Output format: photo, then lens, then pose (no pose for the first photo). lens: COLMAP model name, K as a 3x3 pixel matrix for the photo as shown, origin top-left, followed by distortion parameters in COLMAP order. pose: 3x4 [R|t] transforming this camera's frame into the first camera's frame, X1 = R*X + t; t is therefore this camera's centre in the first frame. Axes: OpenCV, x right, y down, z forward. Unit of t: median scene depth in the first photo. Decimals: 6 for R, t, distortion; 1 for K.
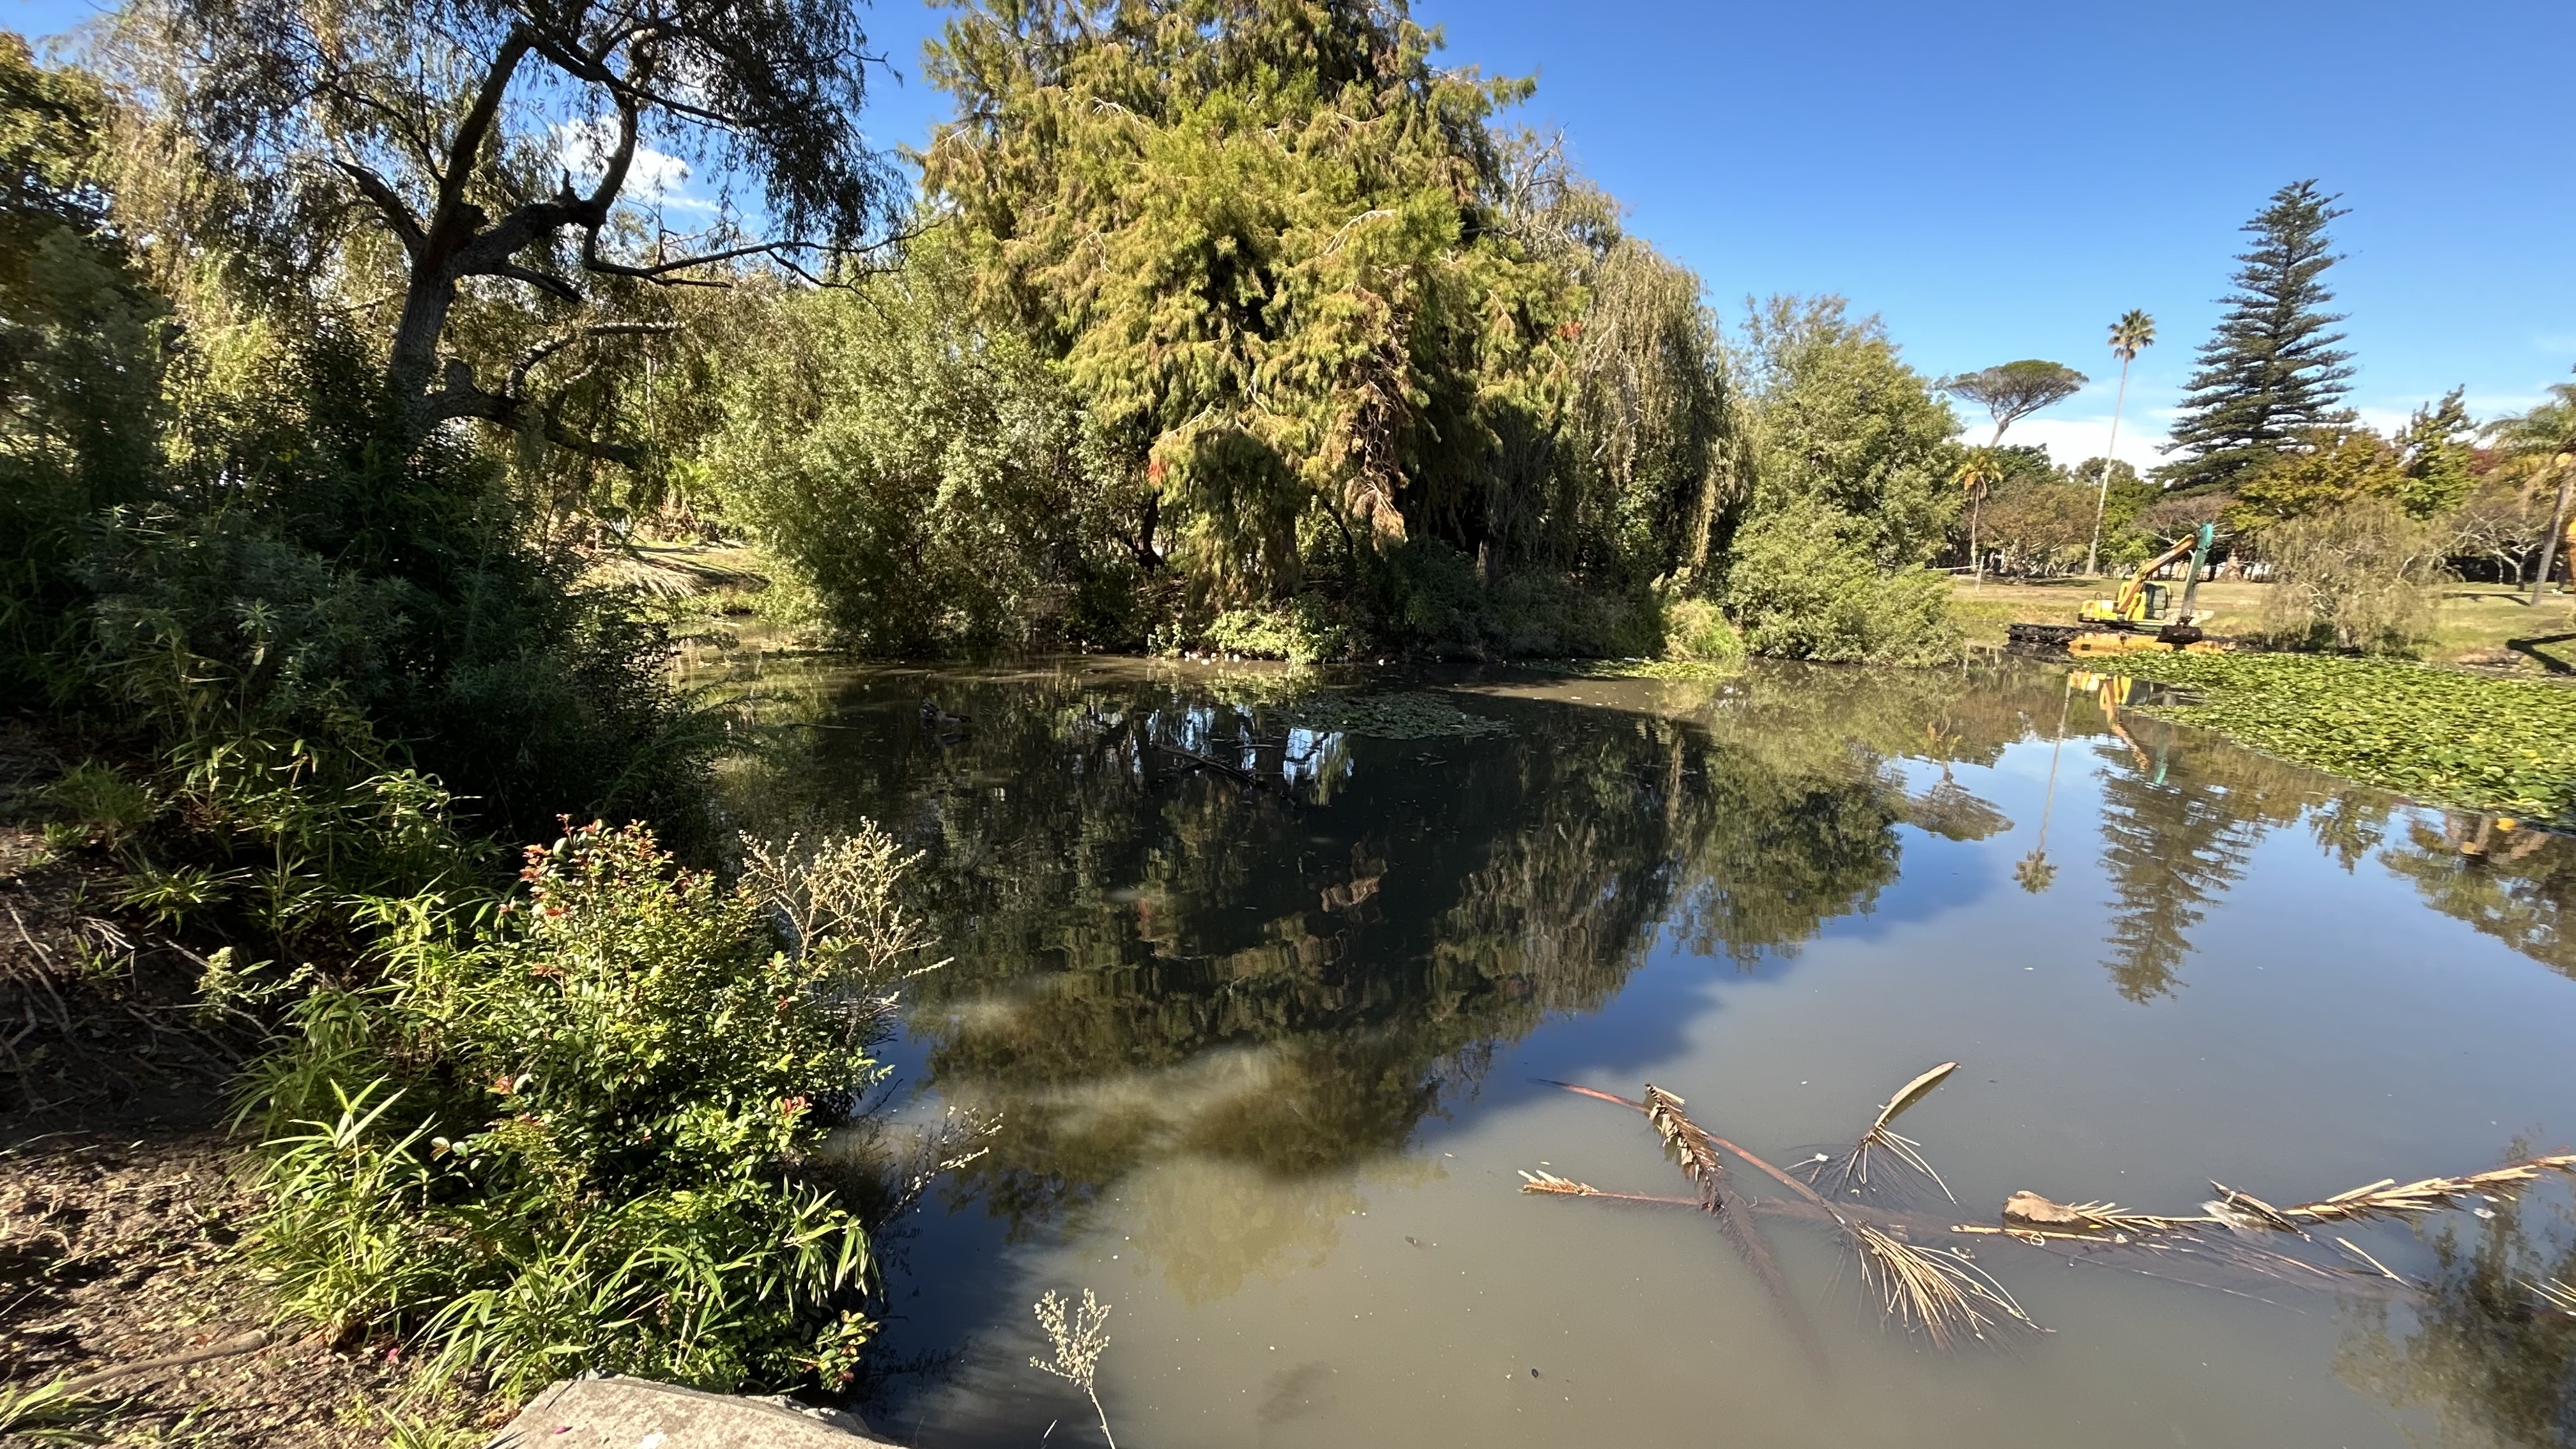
lens RADIAL K [[1036.6, 0, 1291.3], [0, 1036.6, 721.9], [0, 0, 1]] dist [0.011261, -0.002983]
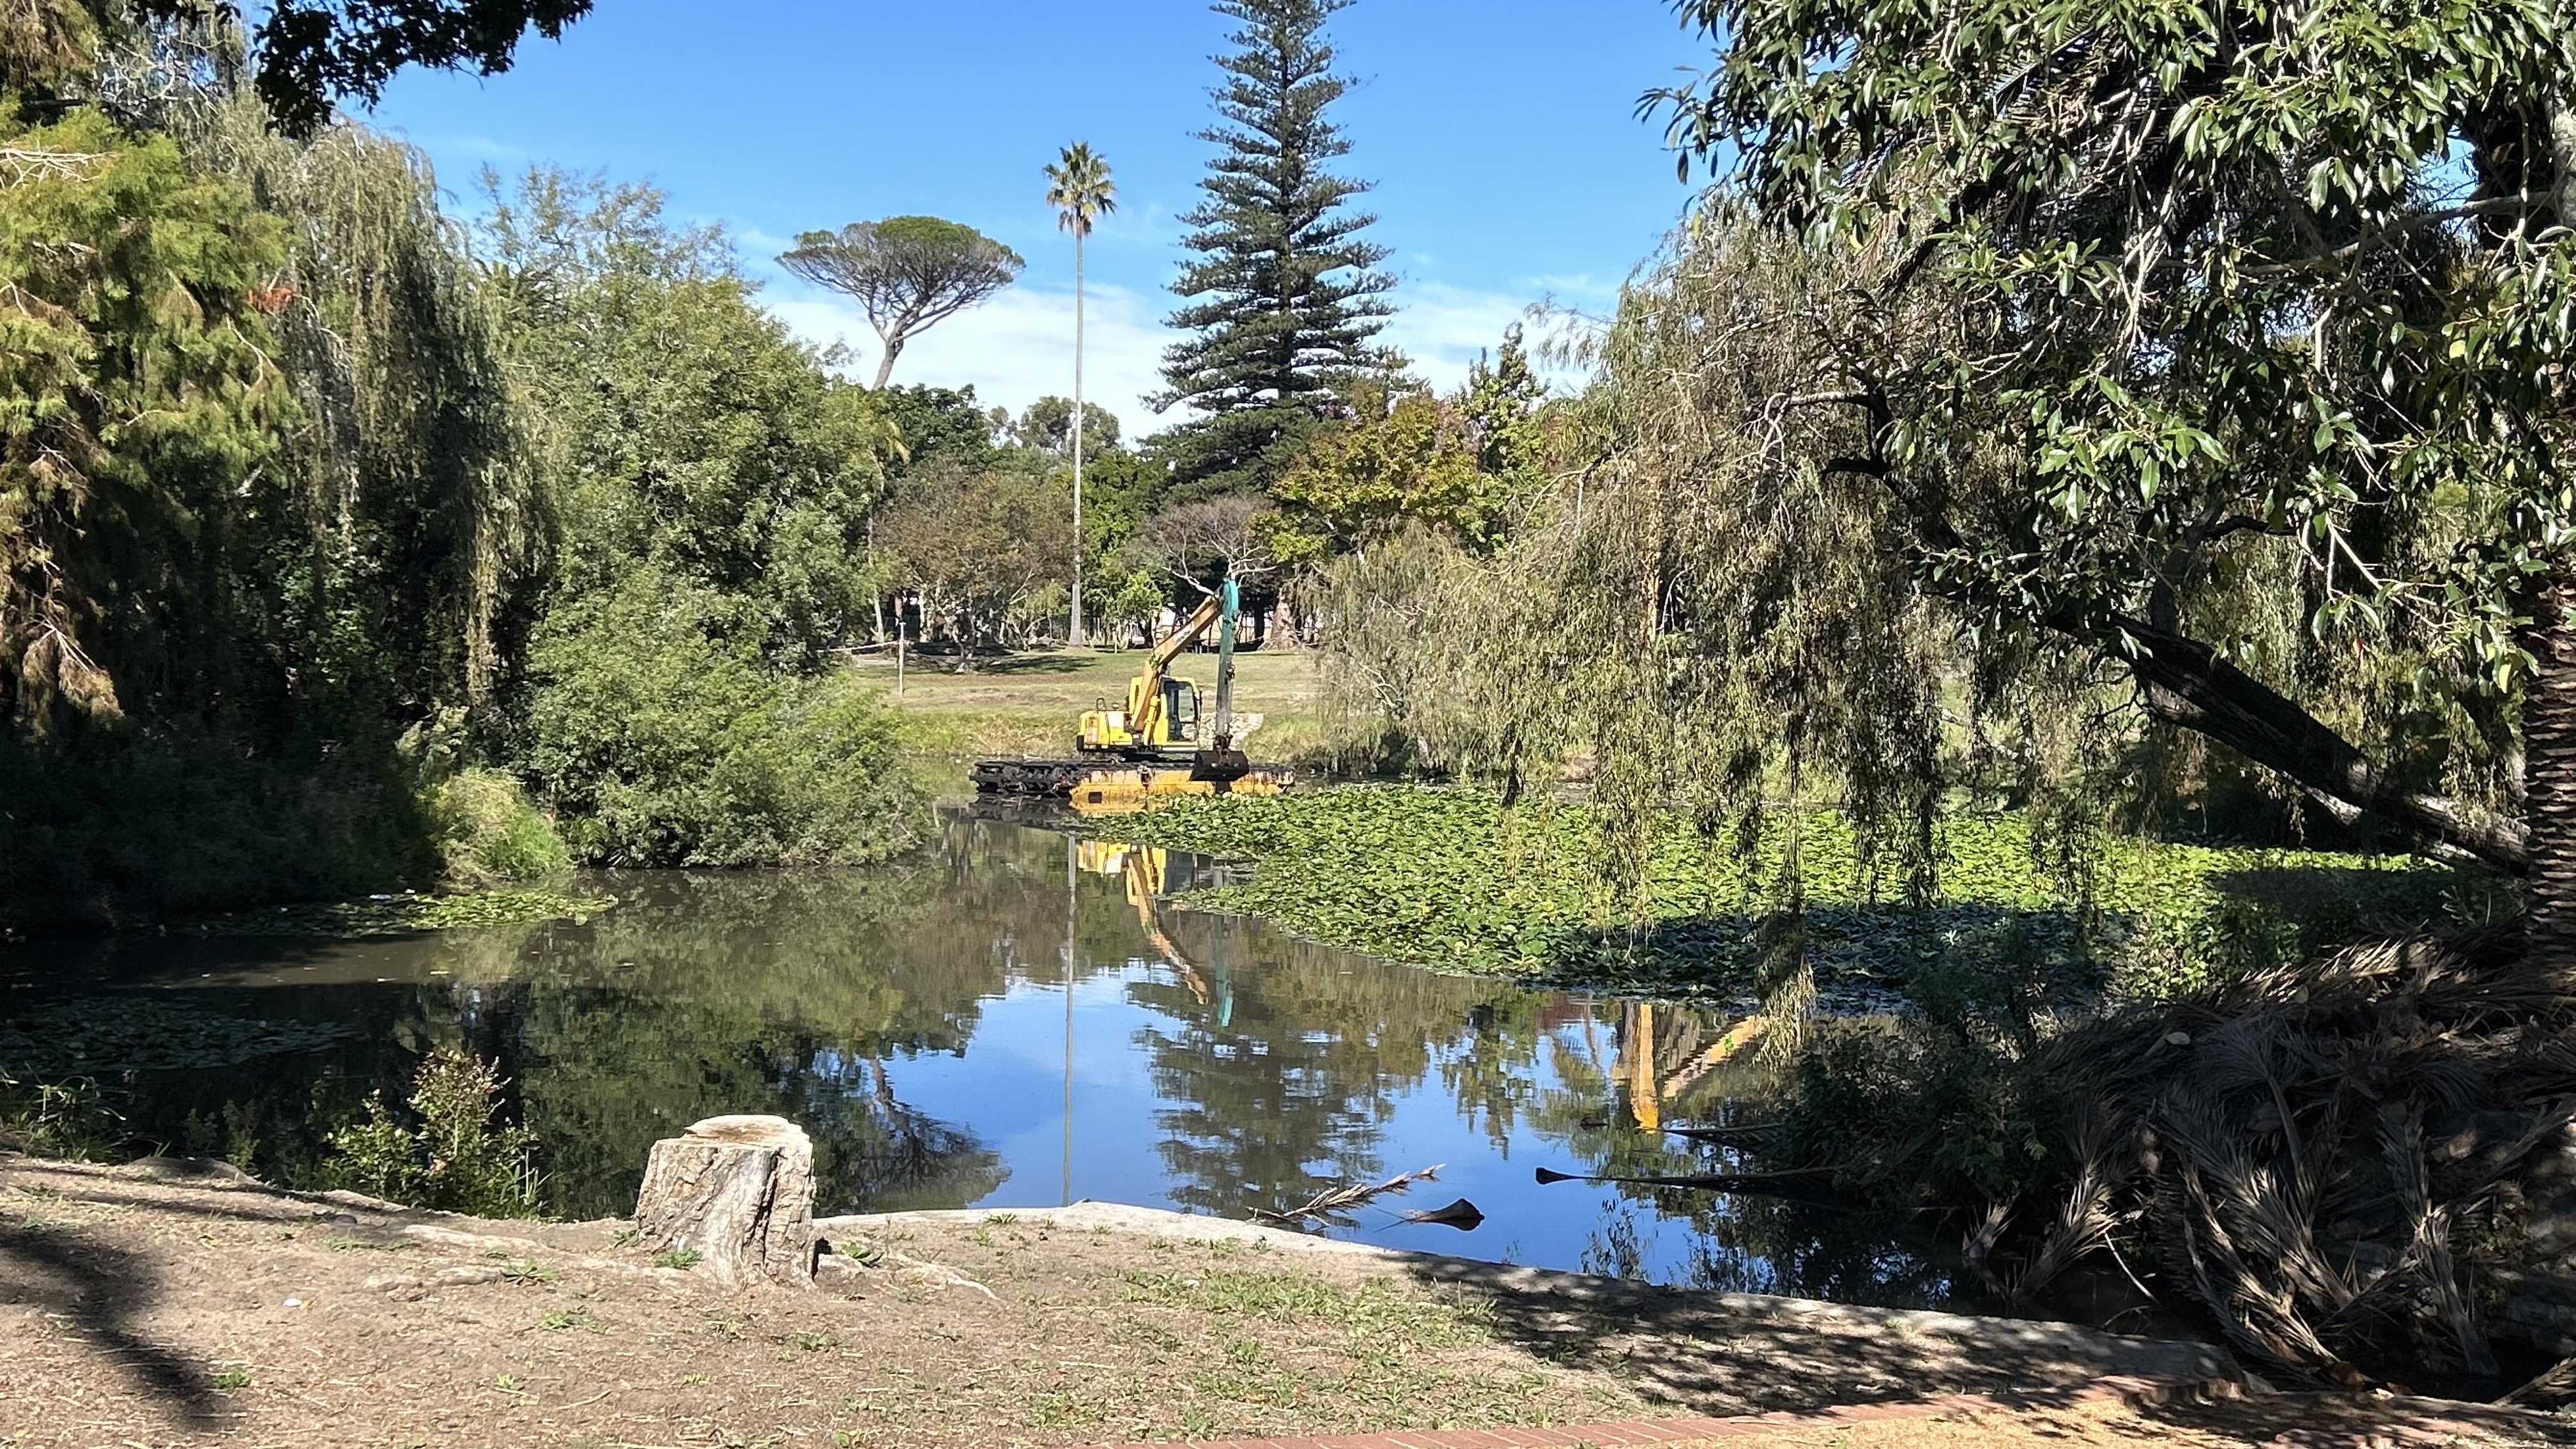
lens RADIAL K [[2968.7, 0, 1285.6], [0, 2968.7, 713.3], [0, 0, 1]] dist [0.058163, 0.000000]
pose [[0.749573, -0.055058, 0.659628, -0.197394], [0.132653, 0.988813, -0.068208, 0.005037], [-0.648493, 0.138629, 0.748491, -0.249589]]
